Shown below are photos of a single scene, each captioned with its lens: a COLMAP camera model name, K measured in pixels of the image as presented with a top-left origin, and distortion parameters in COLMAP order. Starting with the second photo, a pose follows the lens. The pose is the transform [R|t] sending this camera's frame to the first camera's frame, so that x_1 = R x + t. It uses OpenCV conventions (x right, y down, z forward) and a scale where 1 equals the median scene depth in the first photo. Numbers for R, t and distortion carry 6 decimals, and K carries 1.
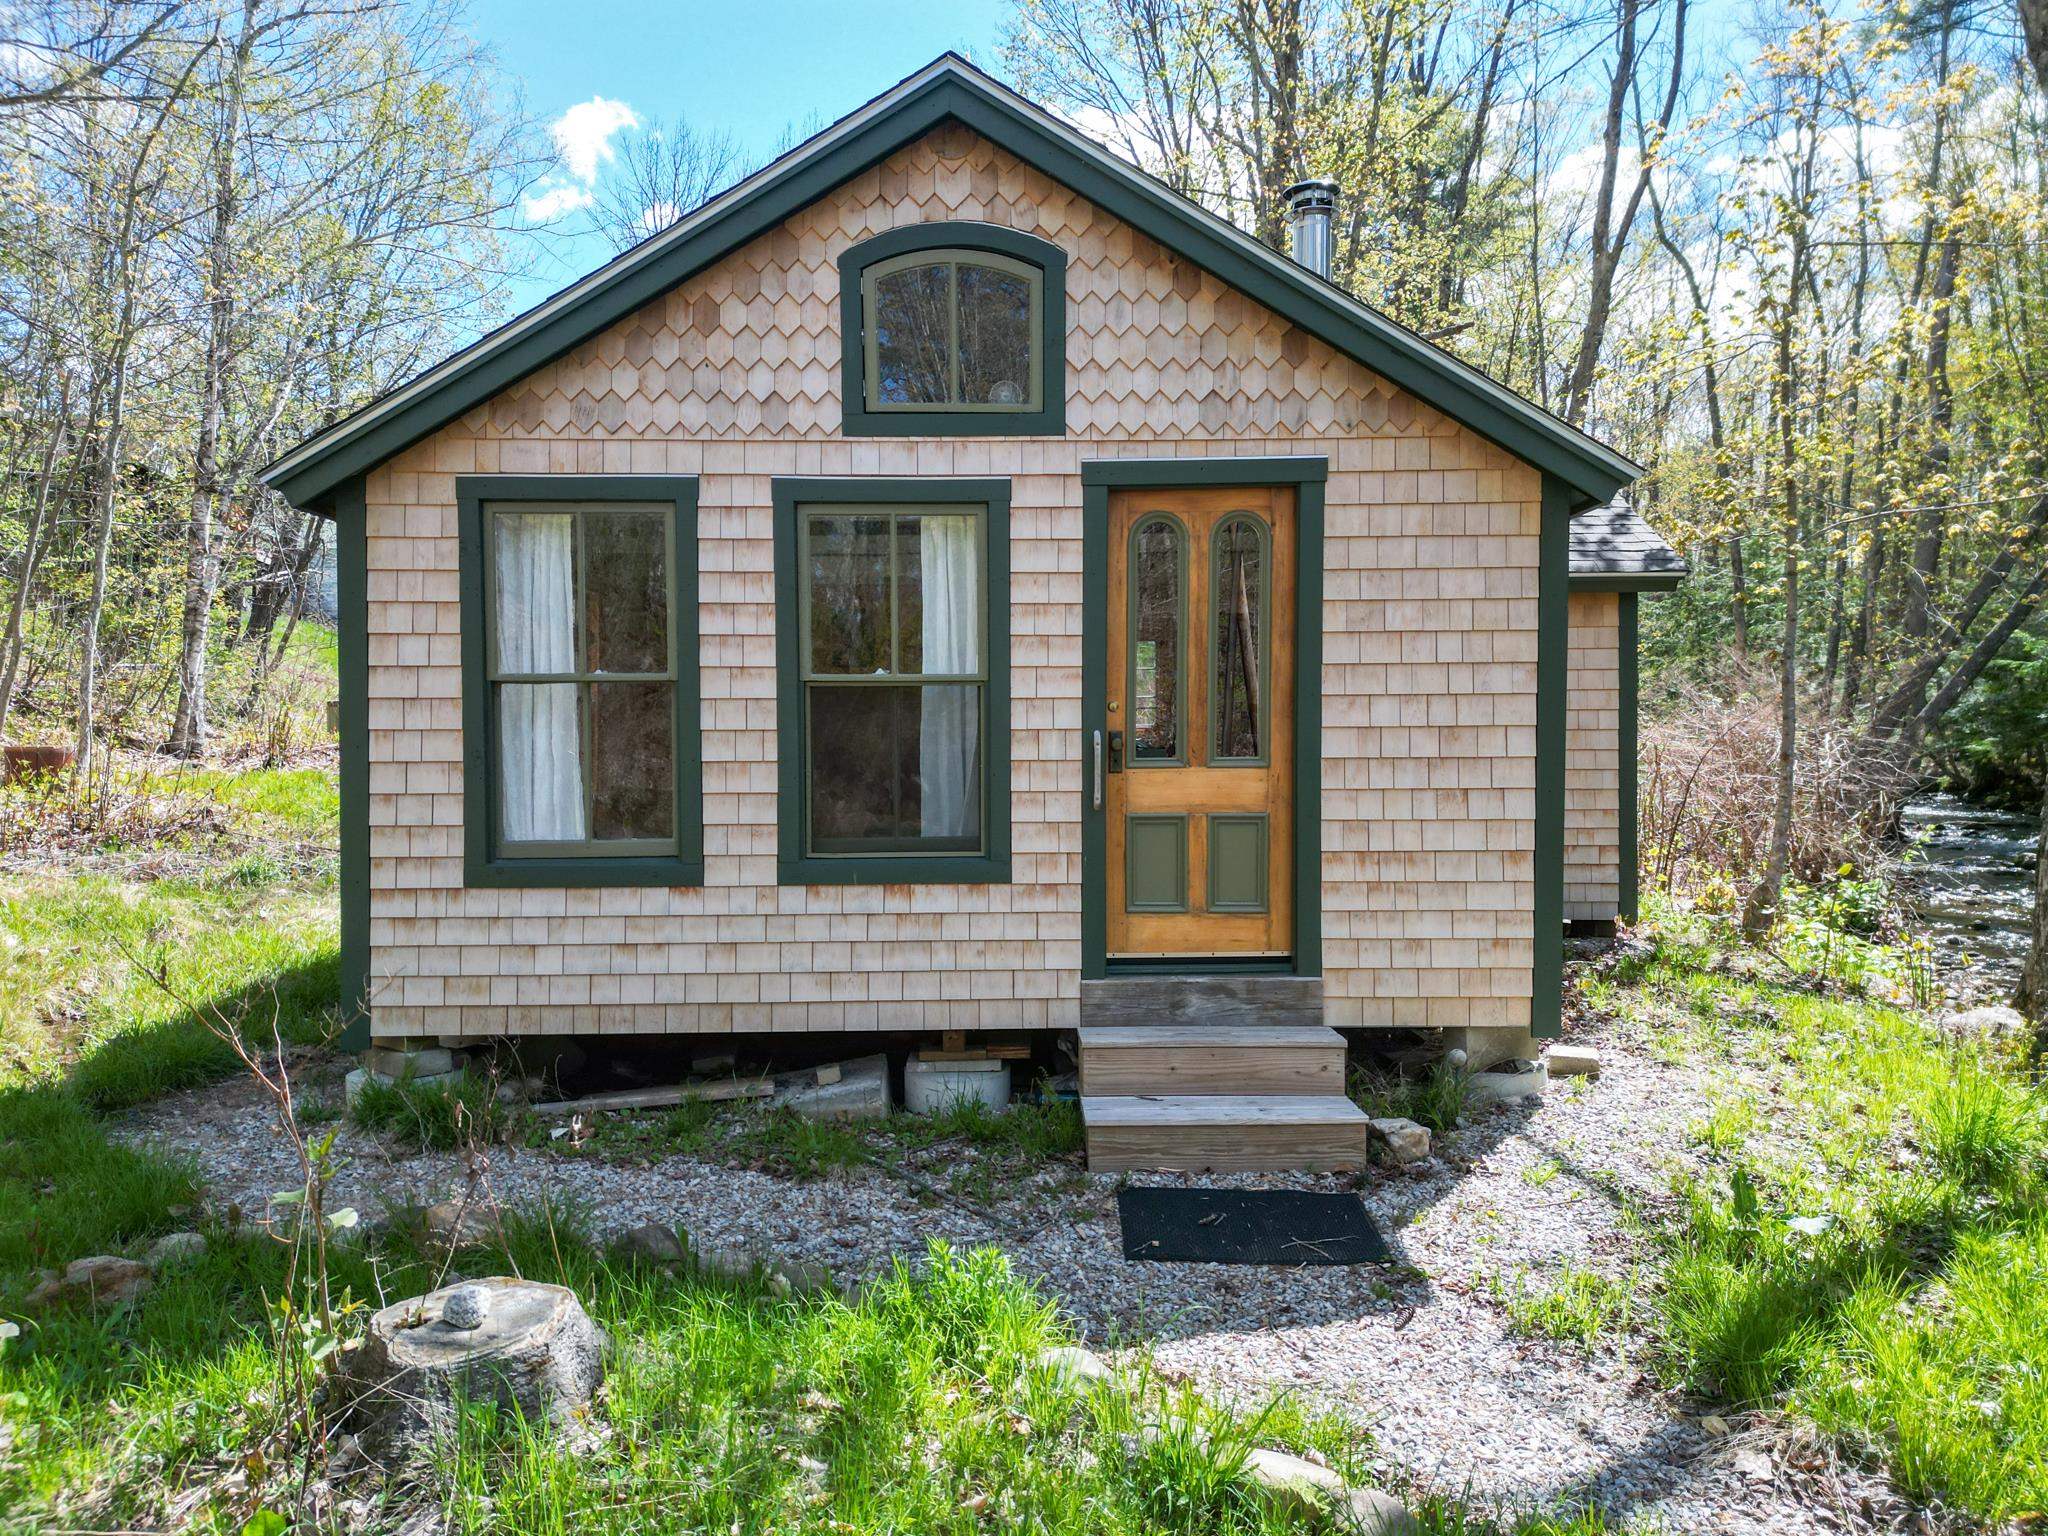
lens RADIAL K [[1444.2, 0, 1014.8], [0, 1444.2, 766.5], [0, 0, 1]] dist [0.161776, -0.267971]
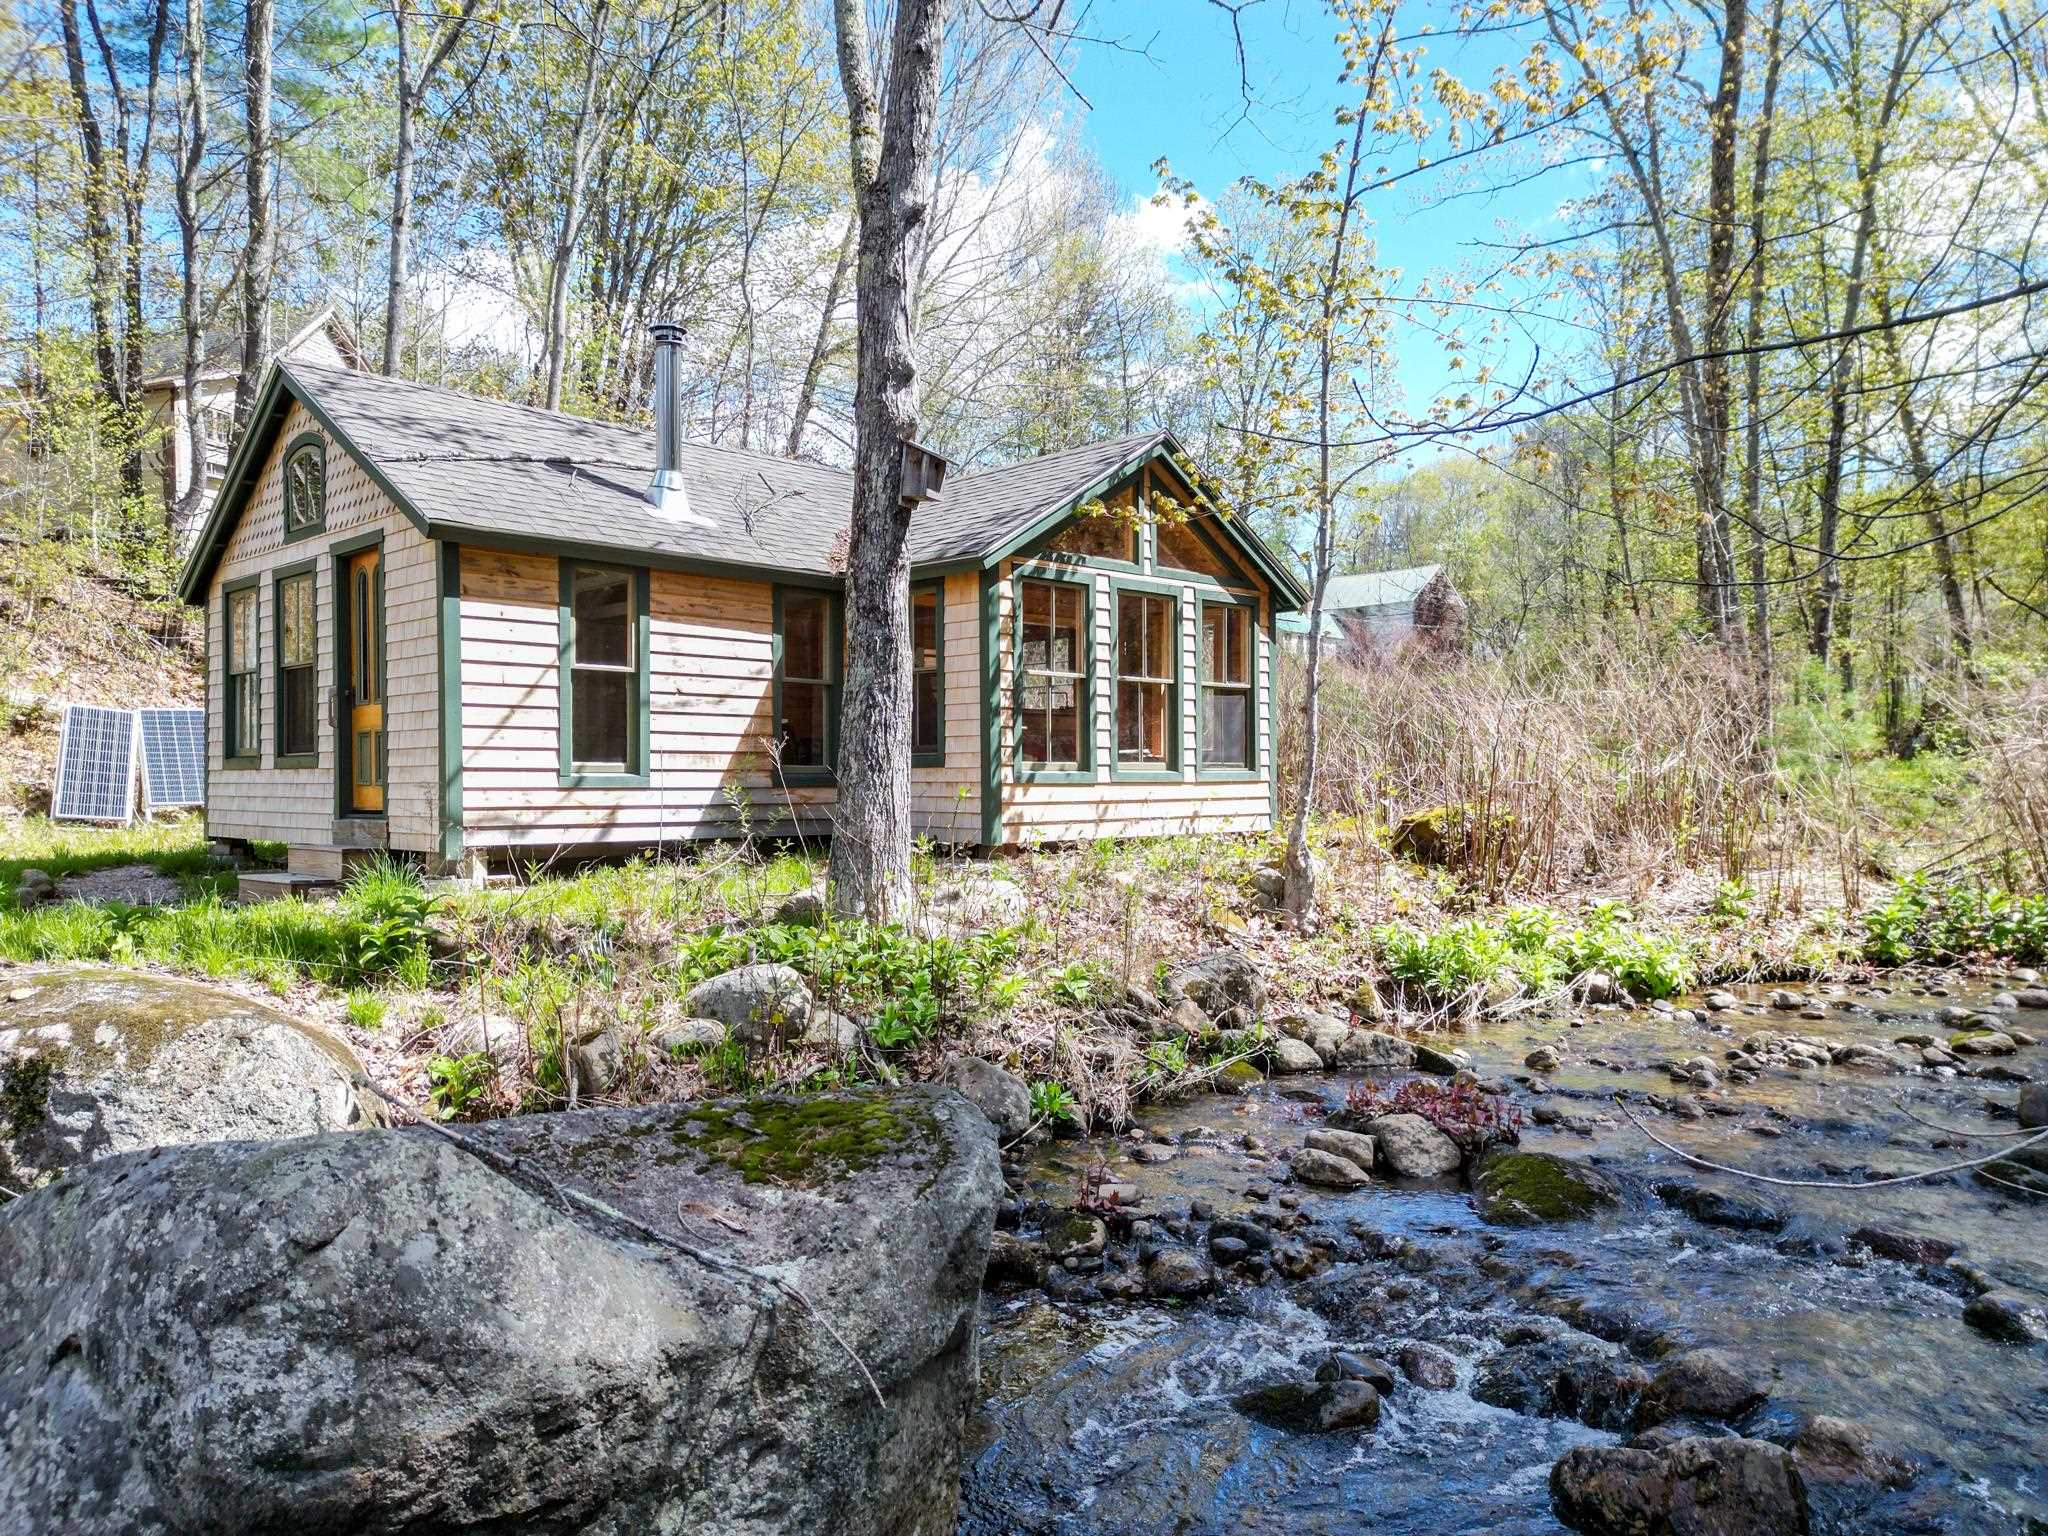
lens RADIAL K [[1435.5, 0, 1016.5], [0, 1435.5, 766.5], [0, 0, 1]] dist [0.102786, -0.101467]
pose [[0.699031, -0.005191, -0.715073, 2.023769], [-0.017597, 0.999546, -0.024459, 0.110165], [0.714875, 0.029681, 0.698622, 0.313788]]
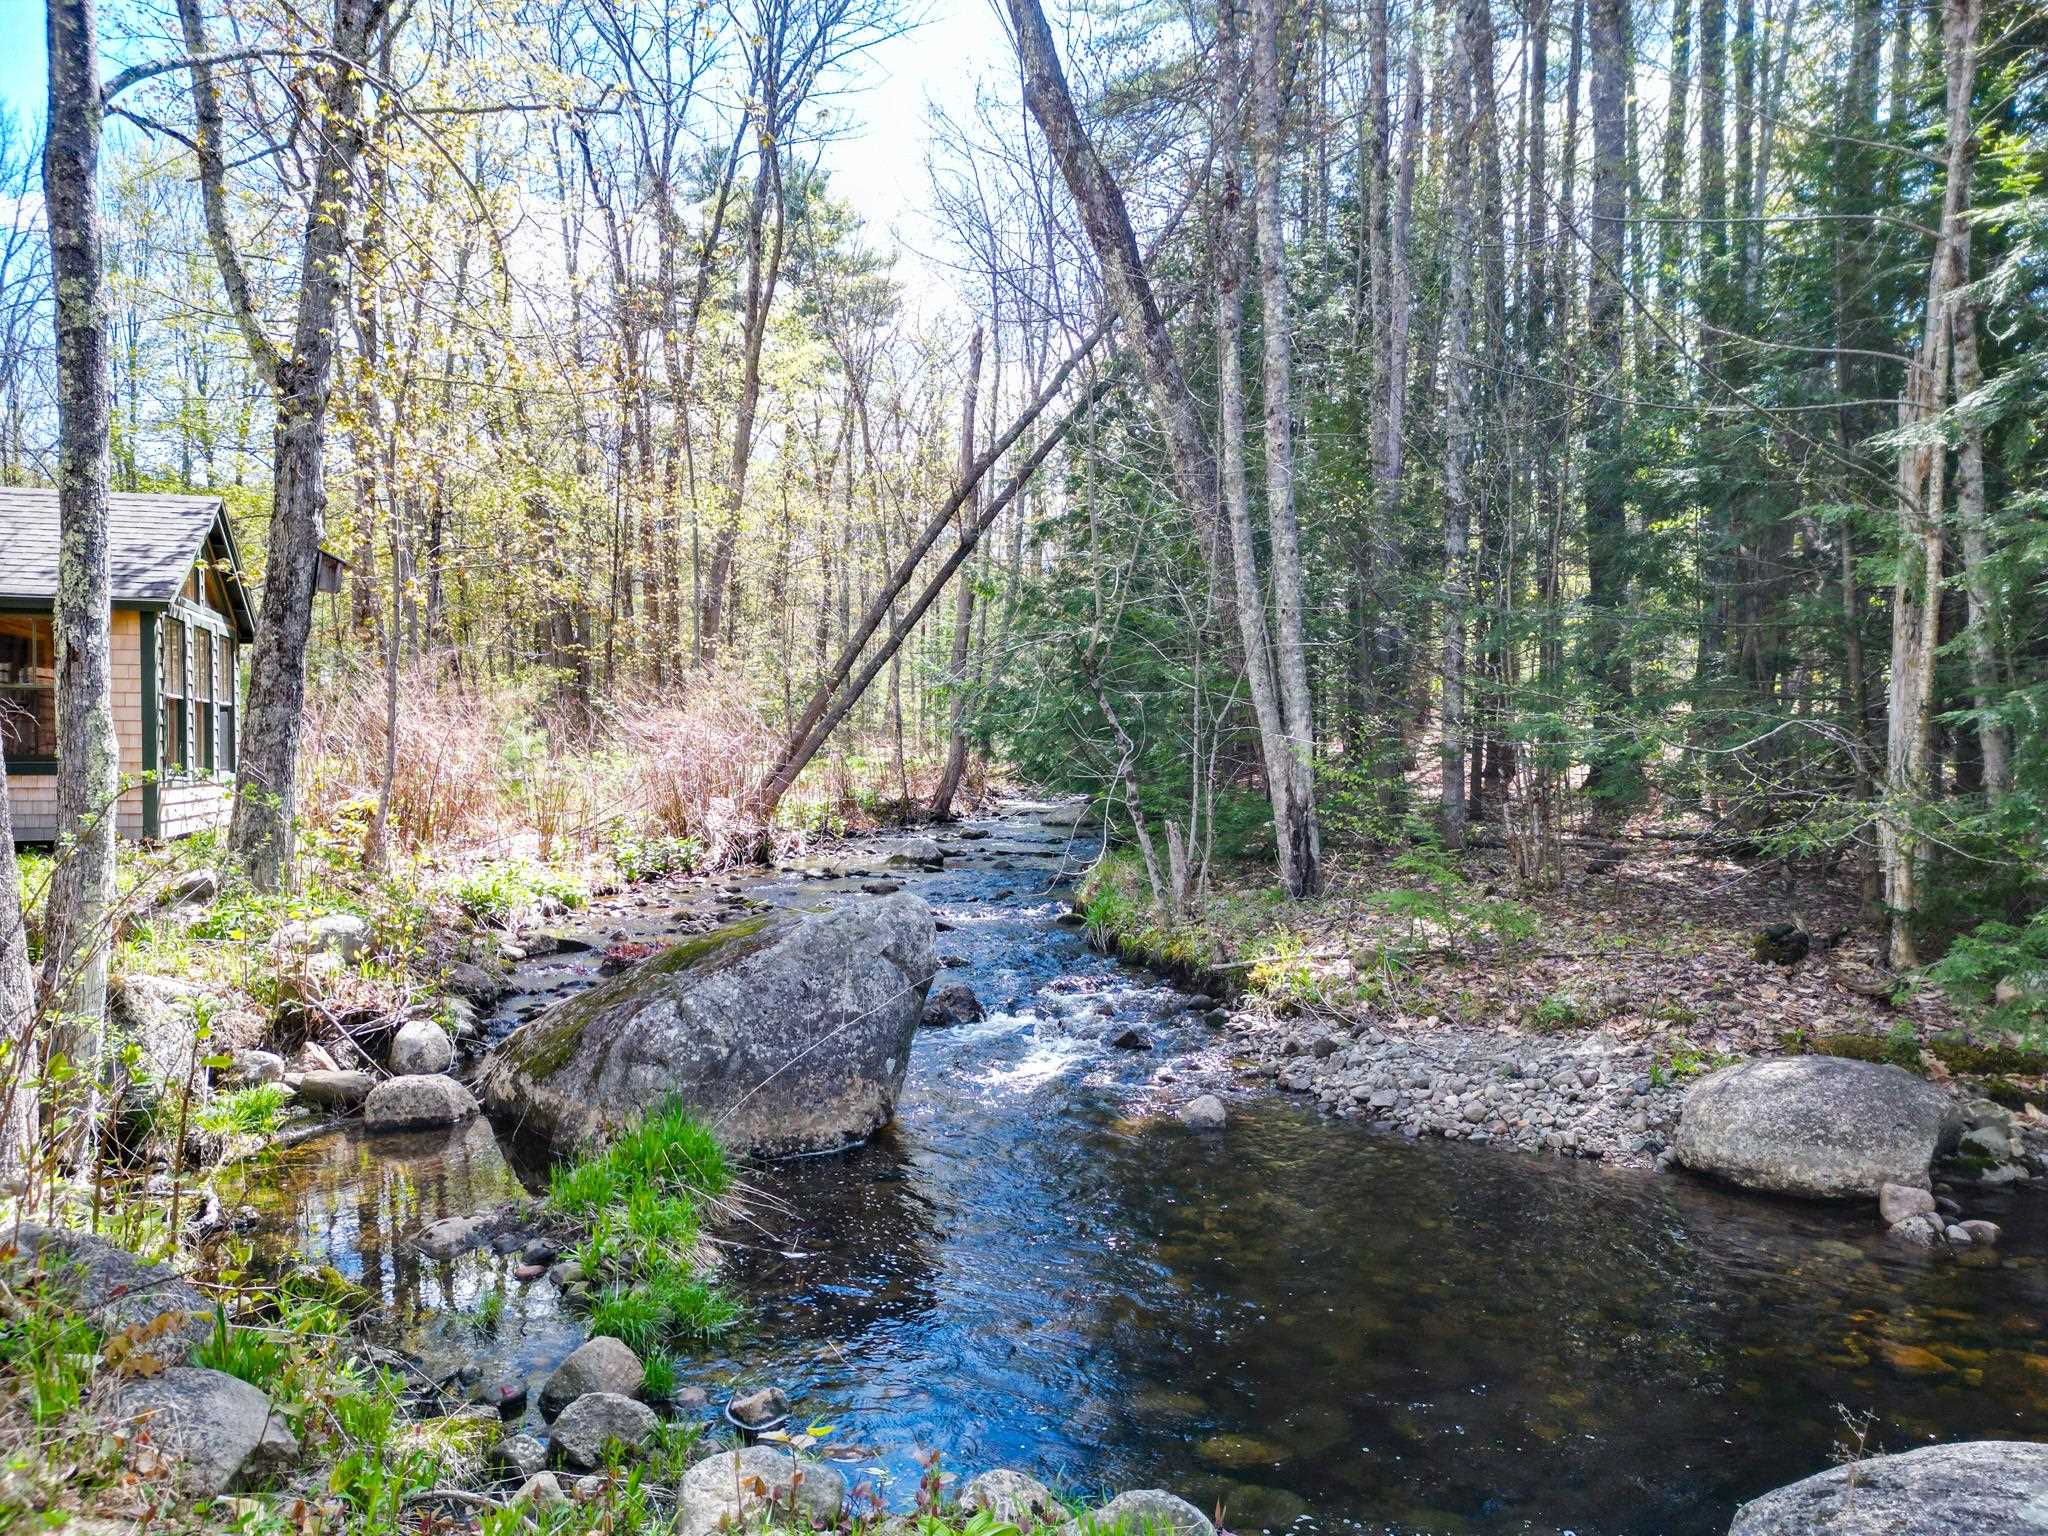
lens RADIAL K [[1419.8, 0, 1020.7], [0, 1419.8, 768.5], [0, 0, 1]] dist [0.094767, -0.089656]
pose [[0.950199, 0.002064, 0.311636, 1.246982], [0.004124, 0.999807, -0.019196, 0.105309], [-0.311615, 0.019525, 0.950008, -0.983049]]
